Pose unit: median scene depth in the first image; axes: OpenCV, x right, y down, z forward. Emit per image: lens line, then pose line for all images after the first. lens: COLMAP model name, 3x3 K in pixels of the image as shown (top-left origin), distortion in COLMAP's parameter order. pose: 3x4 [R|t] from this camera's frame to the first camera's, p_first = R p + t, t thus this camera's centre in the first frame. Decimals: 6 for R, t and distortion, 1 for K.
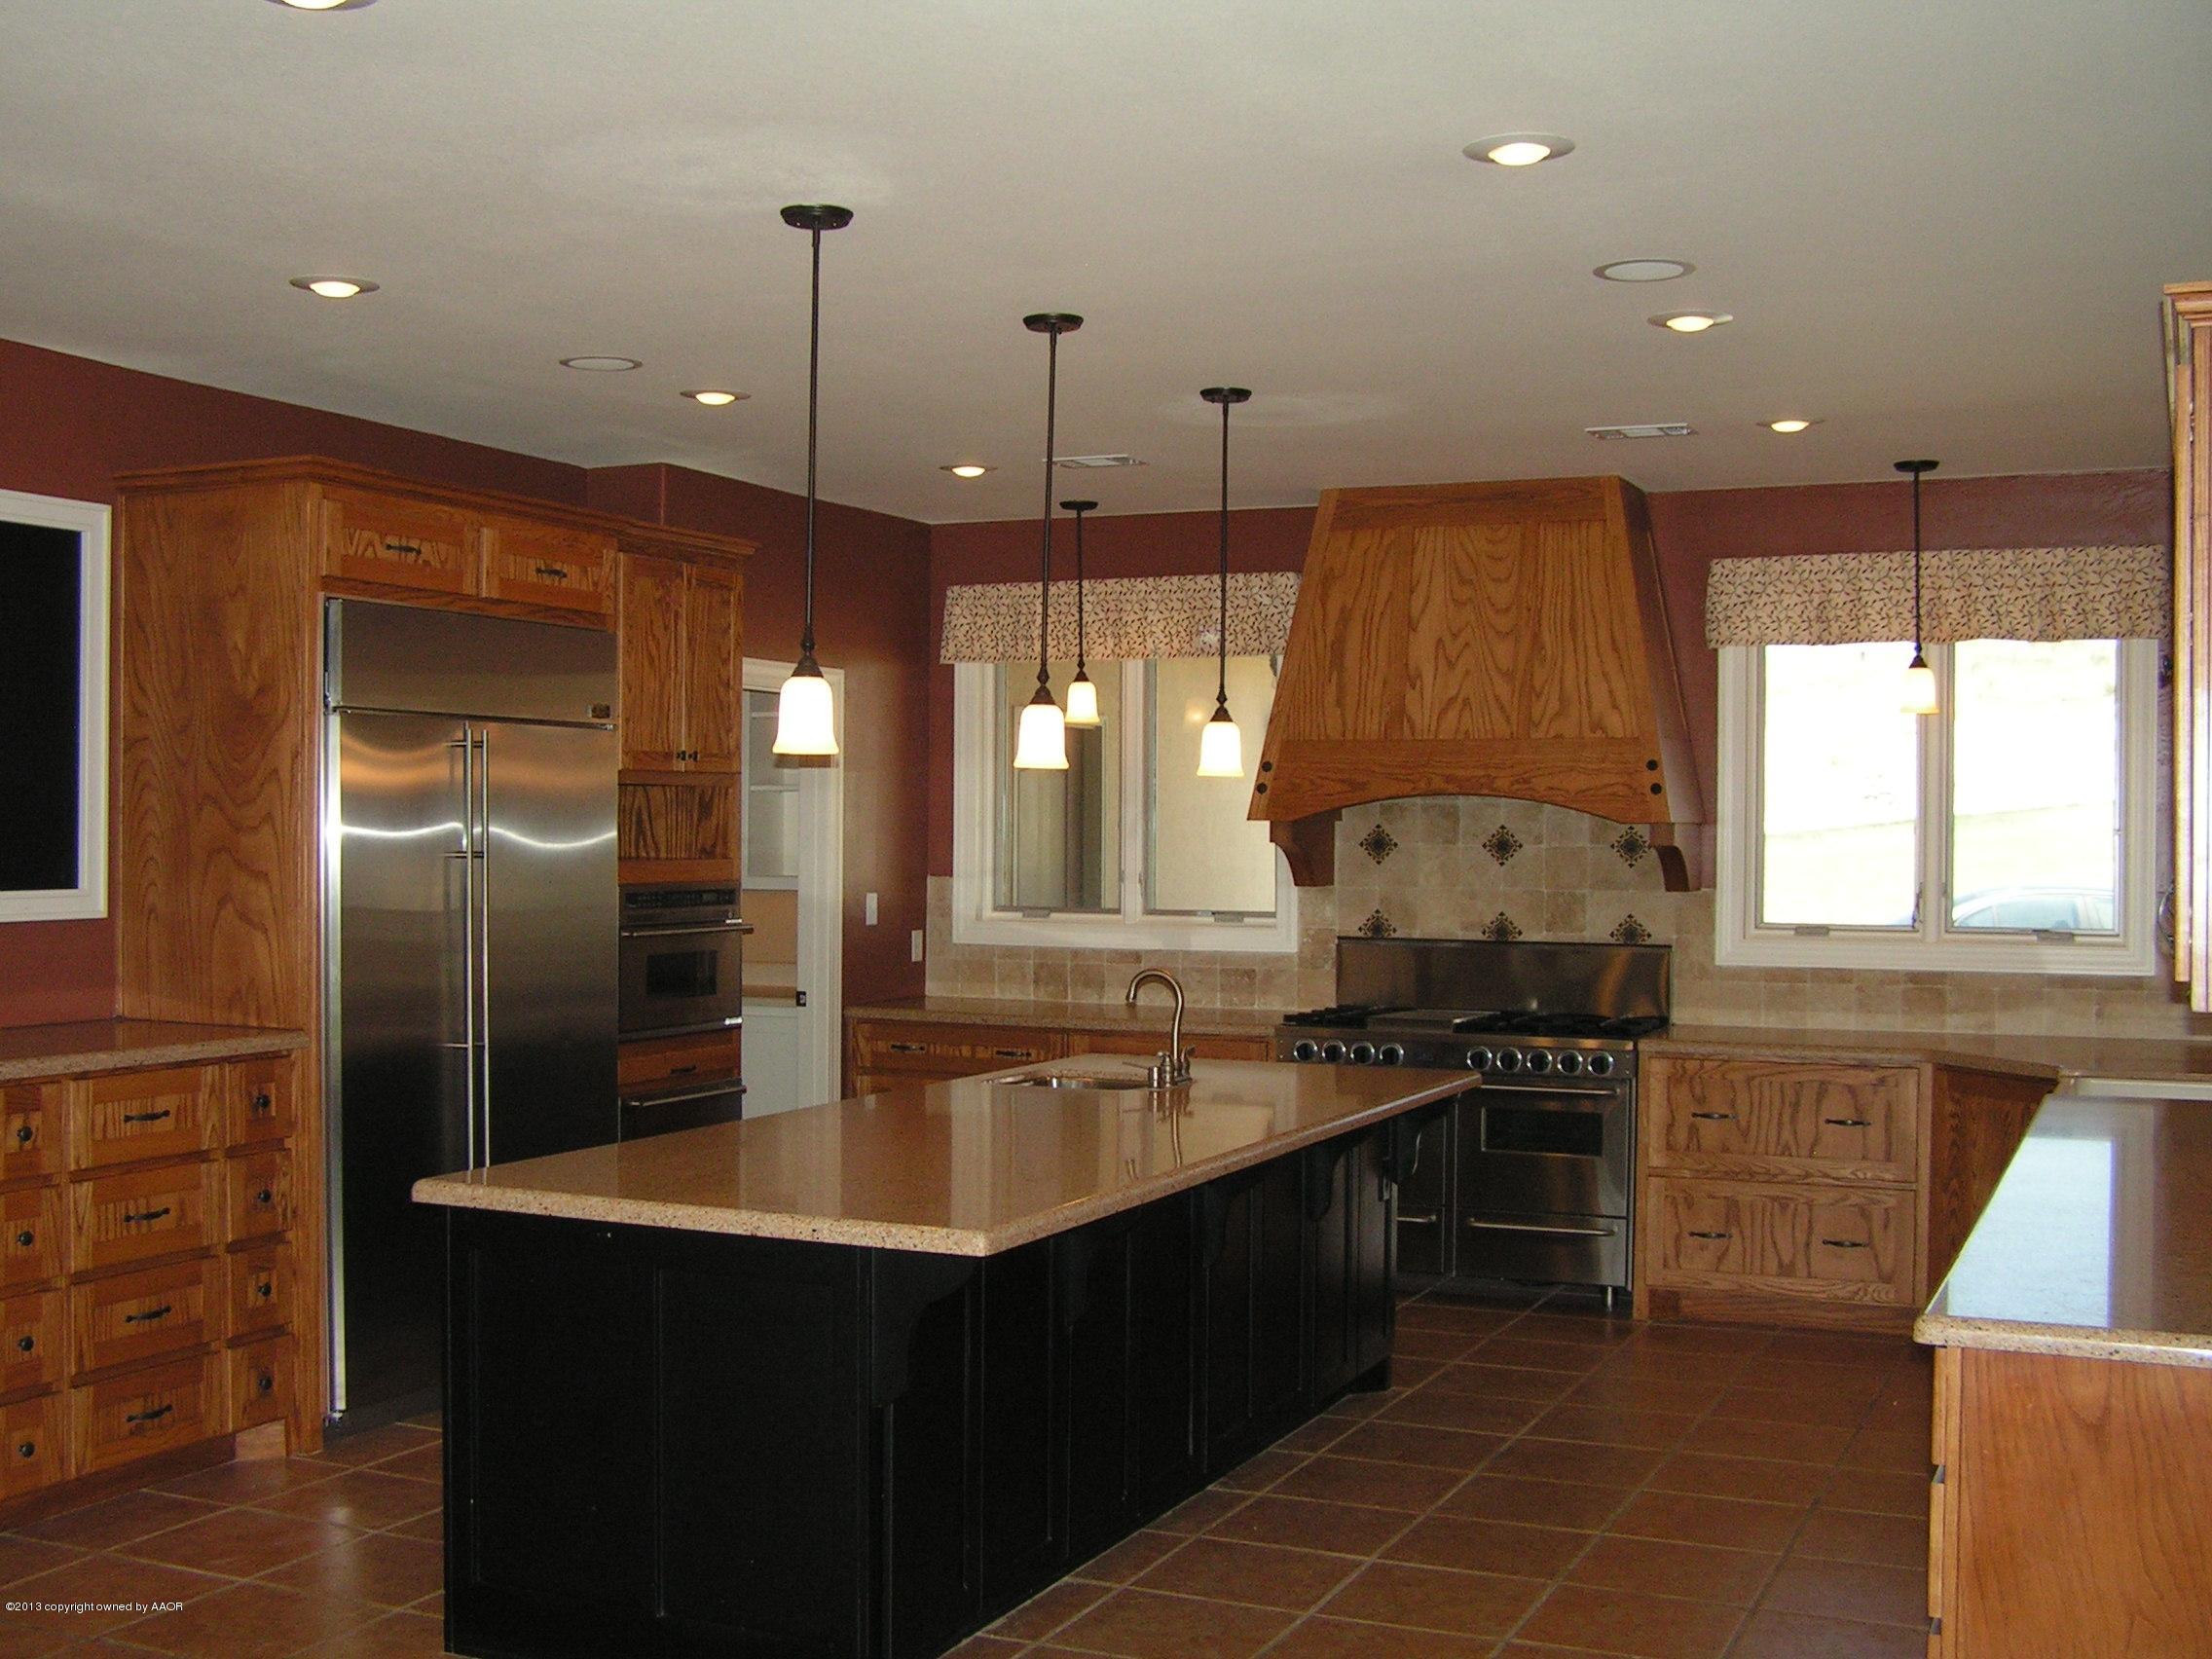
lens RADIAL K [[2458.1, 0, 1101.2], [0, 2458.1, 830.5], [0, 0, 1]] dist [-0.102640, 0.000000]
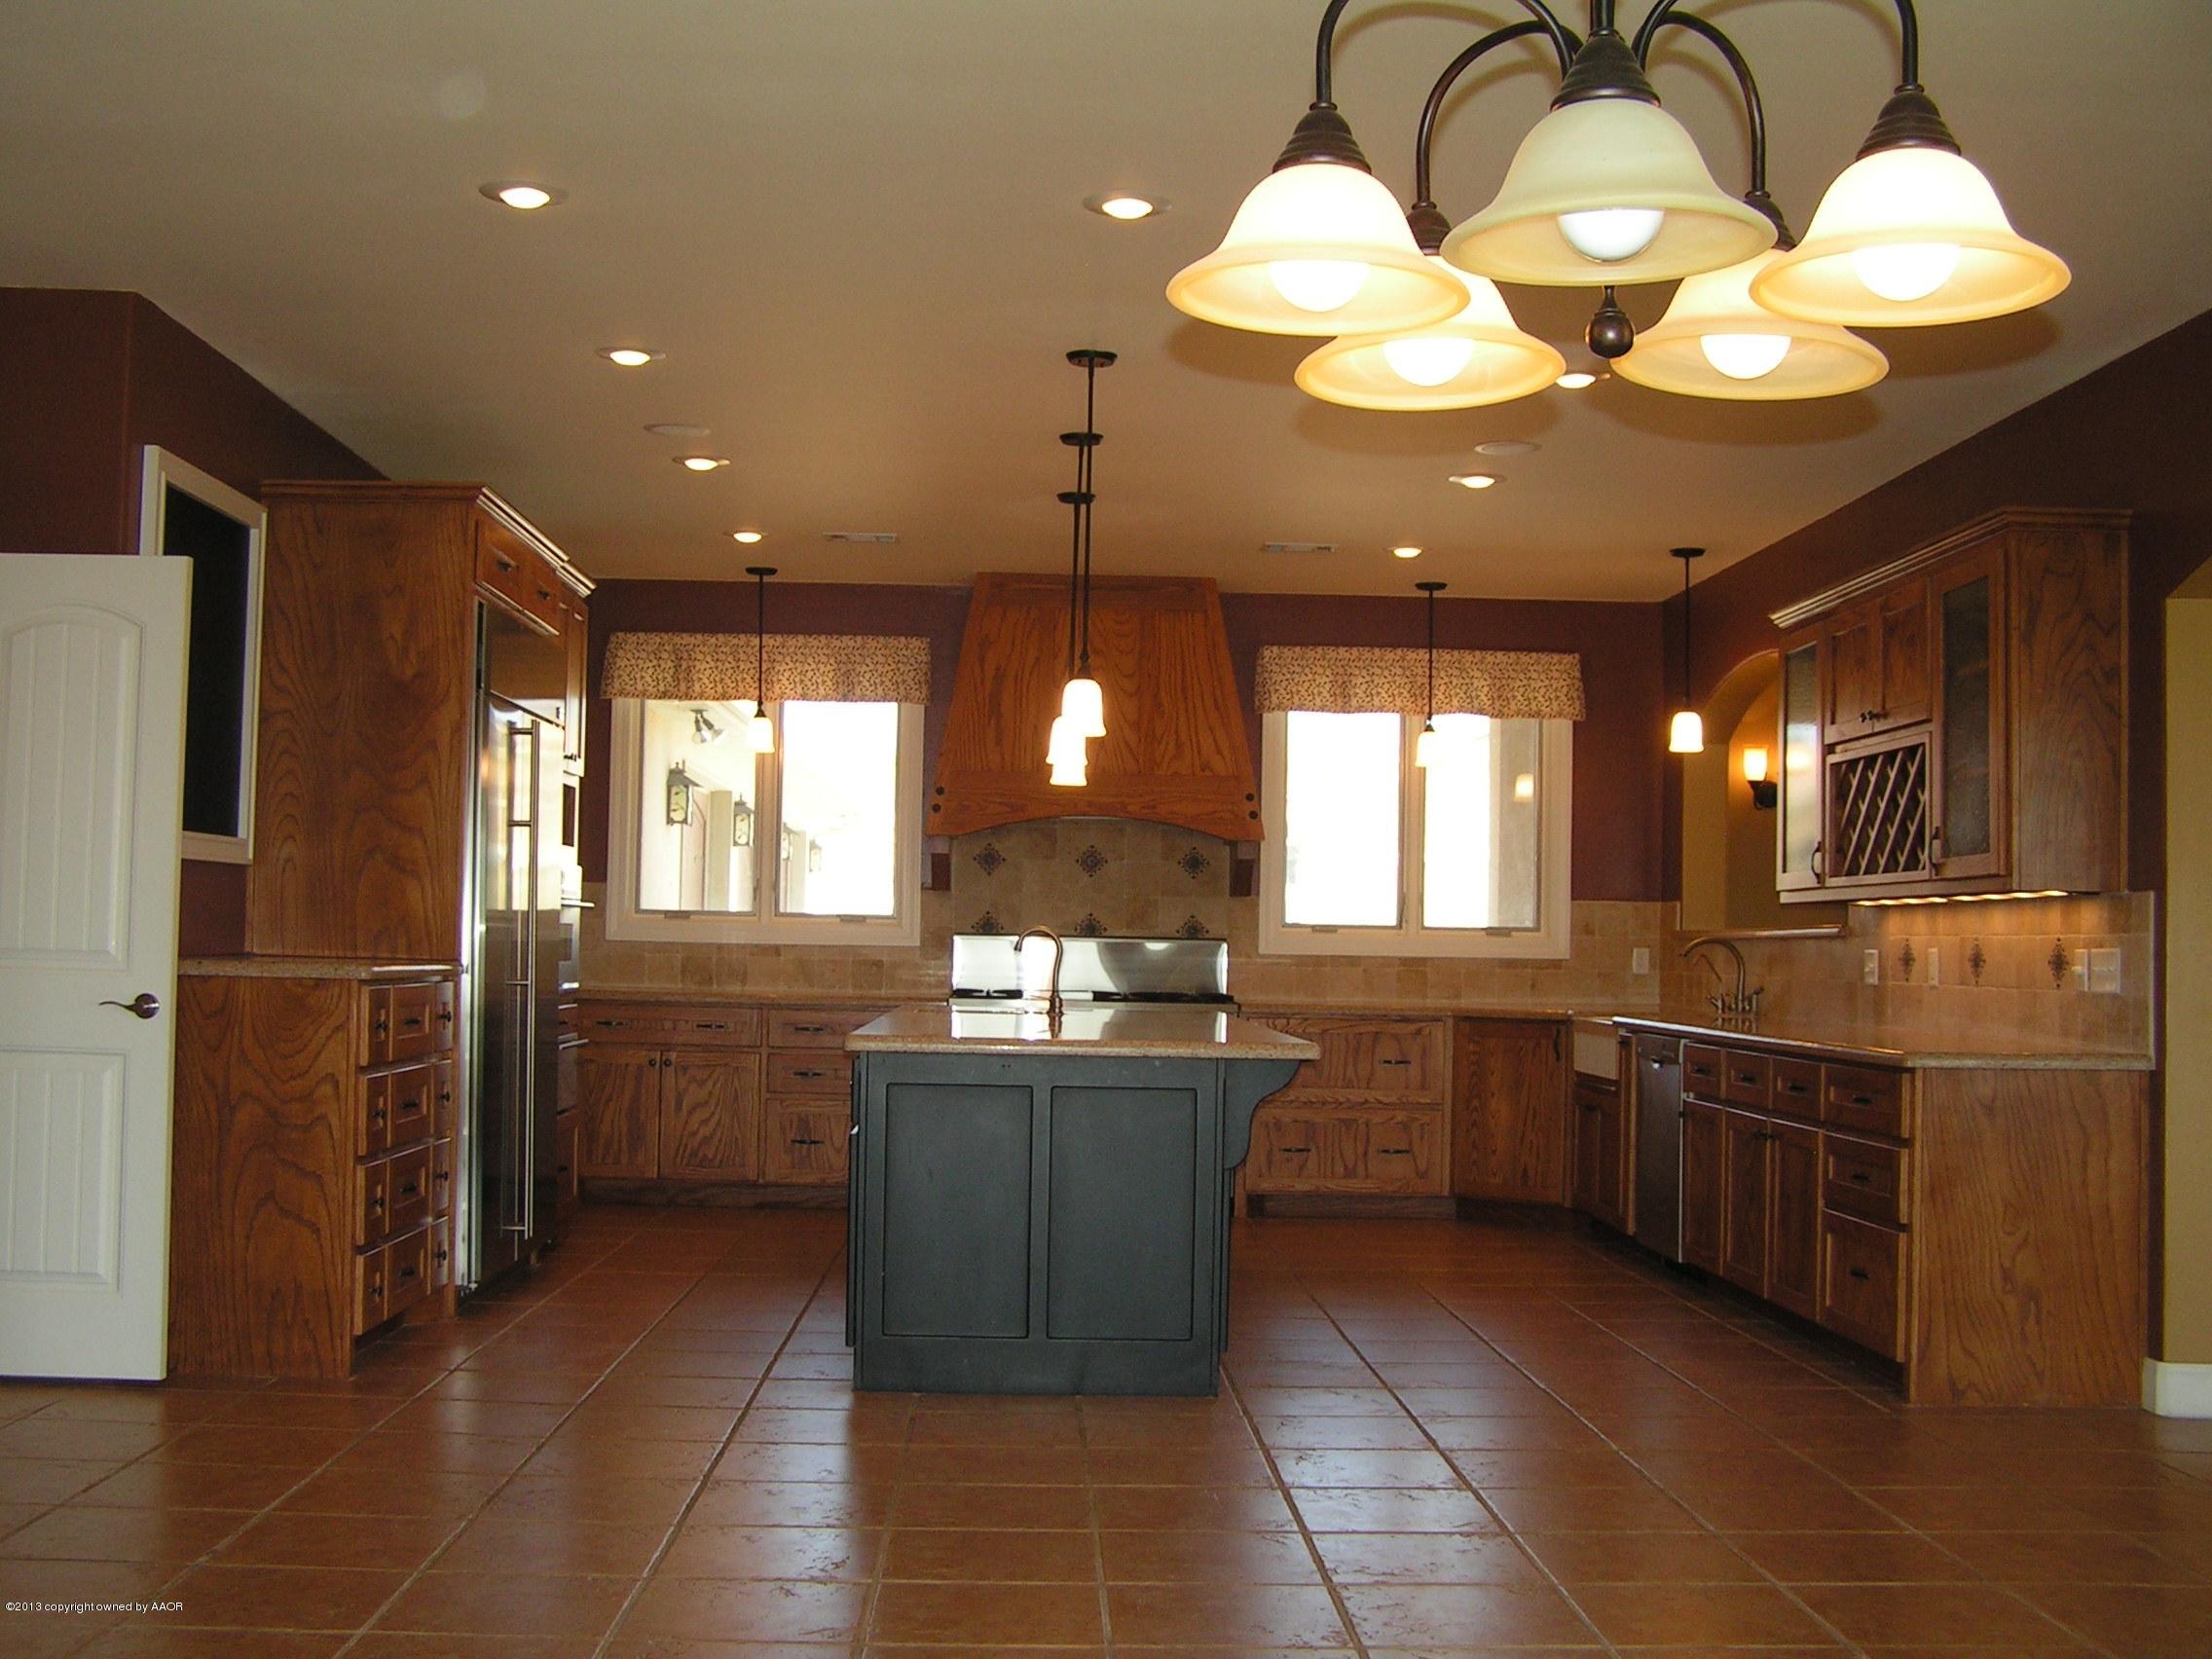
lens RADIAL K [[2458.1, 0, 1108.9], [0, 2458.1, 824.6], [0, 0, 1]] dist [-0.102640, 0.000000]
pose [[0.900369, 0.030352, 0.434067, -0.426333], [-0.011150, 0.998846, -0.046716, 0.051864], [-0.434984, 0.037222, 0.899668, -0.168506]]
